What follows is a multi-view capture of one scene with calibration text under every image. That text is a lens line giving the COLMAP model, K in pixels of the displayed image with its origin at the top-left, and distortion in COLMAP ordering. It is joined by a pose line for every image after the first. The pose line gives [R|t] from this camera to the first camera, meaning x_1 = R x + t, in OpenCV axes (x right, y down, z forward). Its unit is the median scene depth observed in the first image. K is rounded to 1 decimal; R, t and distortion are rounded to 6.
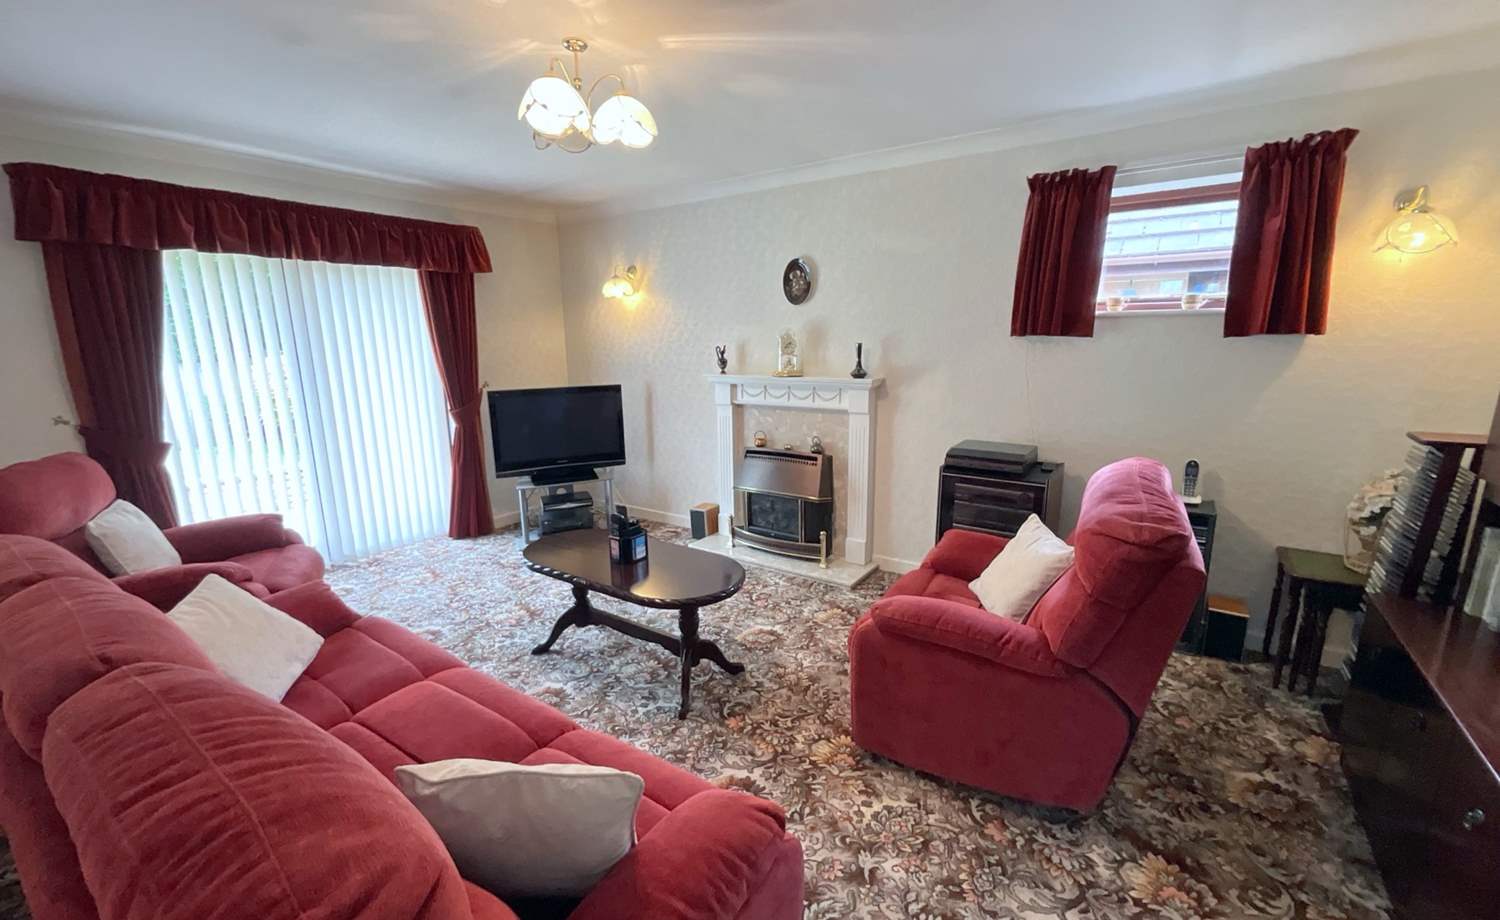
lens RADIAL K [[609.2, 0, 750.0], [0, 609.2, 460.0], [0, 0, 1]] dist [-0.001488, 0.000124]
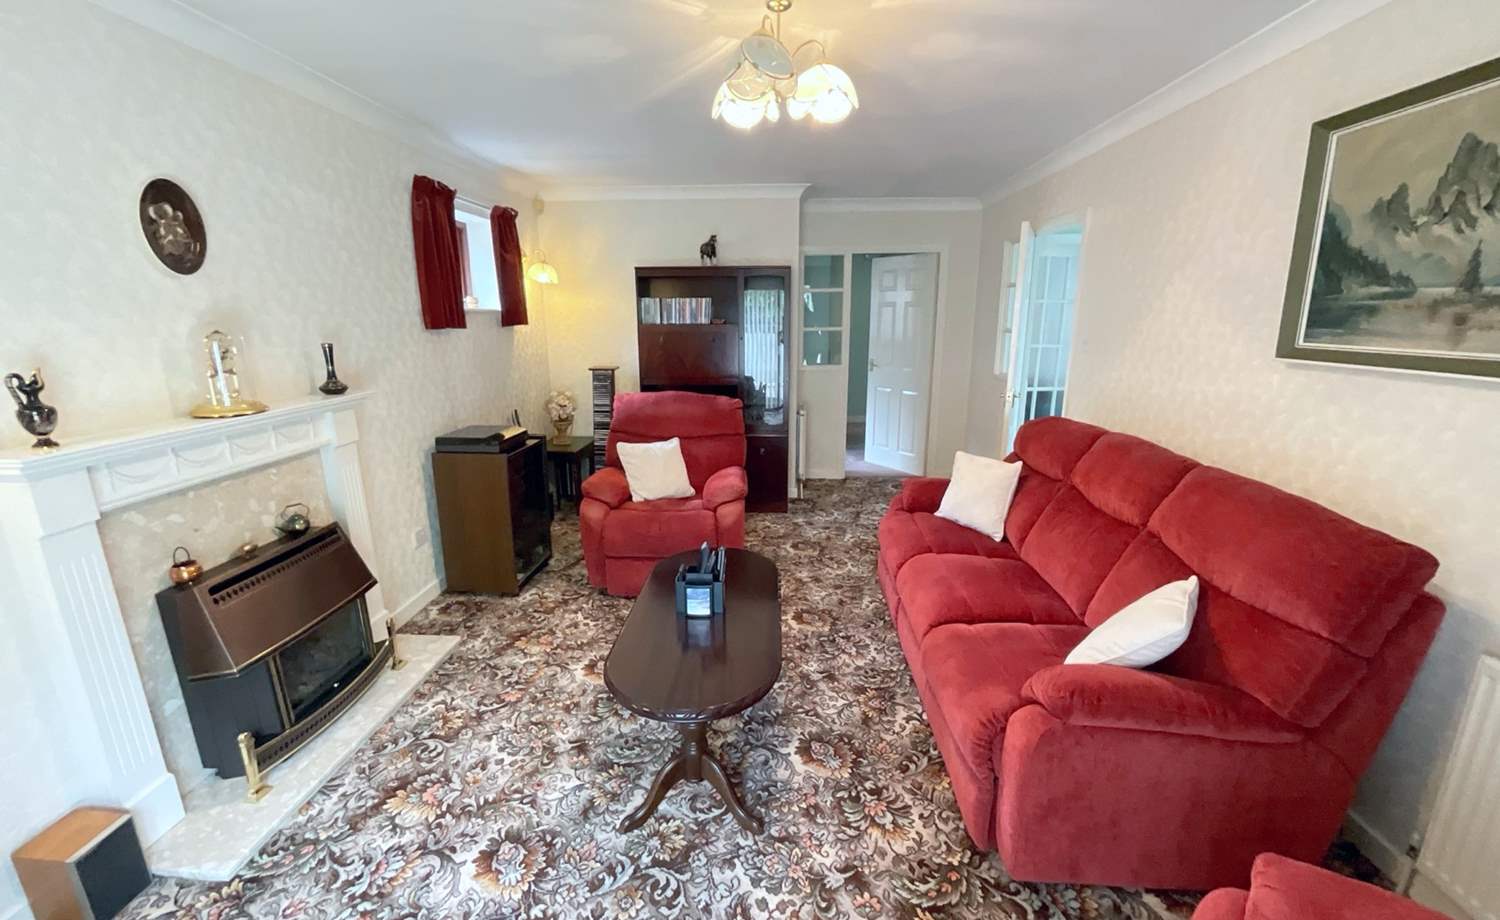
lens RADIAL K [[609.2, 0, 750.0], [0, 609.2, 460.0], [0, 0, 1]] dist [-0.001488, 0.000124]
pose [[-0.520394, -0.184319, 0.833796, -0.650660], [0.187065, 0.928103, 0.321919, -0.199127], [-0.833185, 0.323499, -0.448499, 0.942294]]
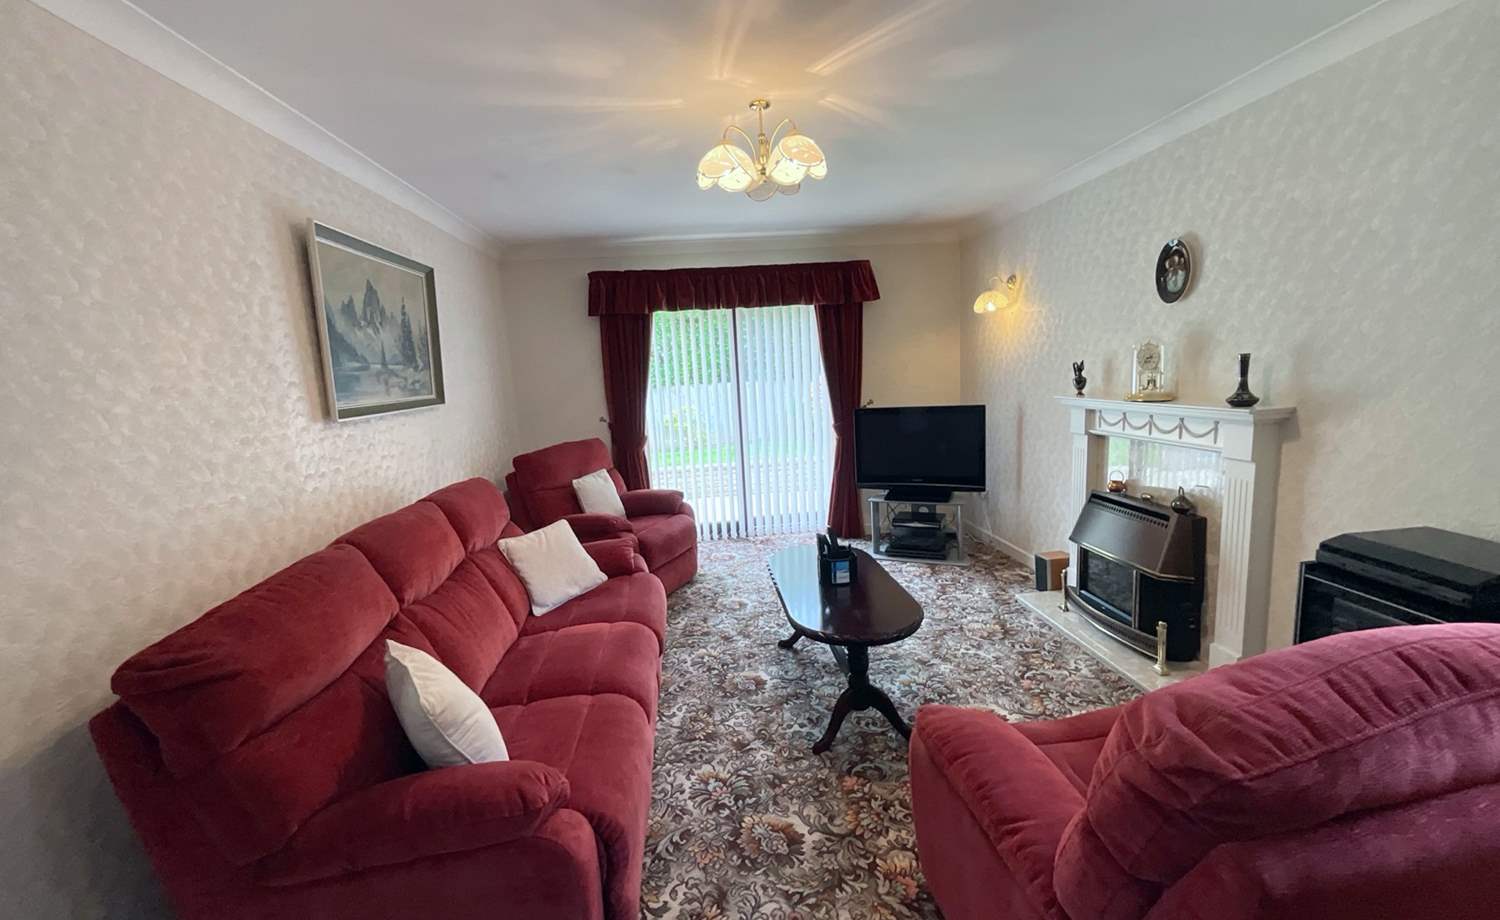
lens RADIAL K [[609.2, 0, 750.0], [0, 609.2, 460.0], [0, 0, 1]] dist [-0.001488, 0.000124]
pose [[0.638815, 0.094493, -0.763536, 0.347145], [-0.109566, 0.993487, 0.031283, -0.039525], [0.761519, 0.063674, 0.645008, 0.174746]]
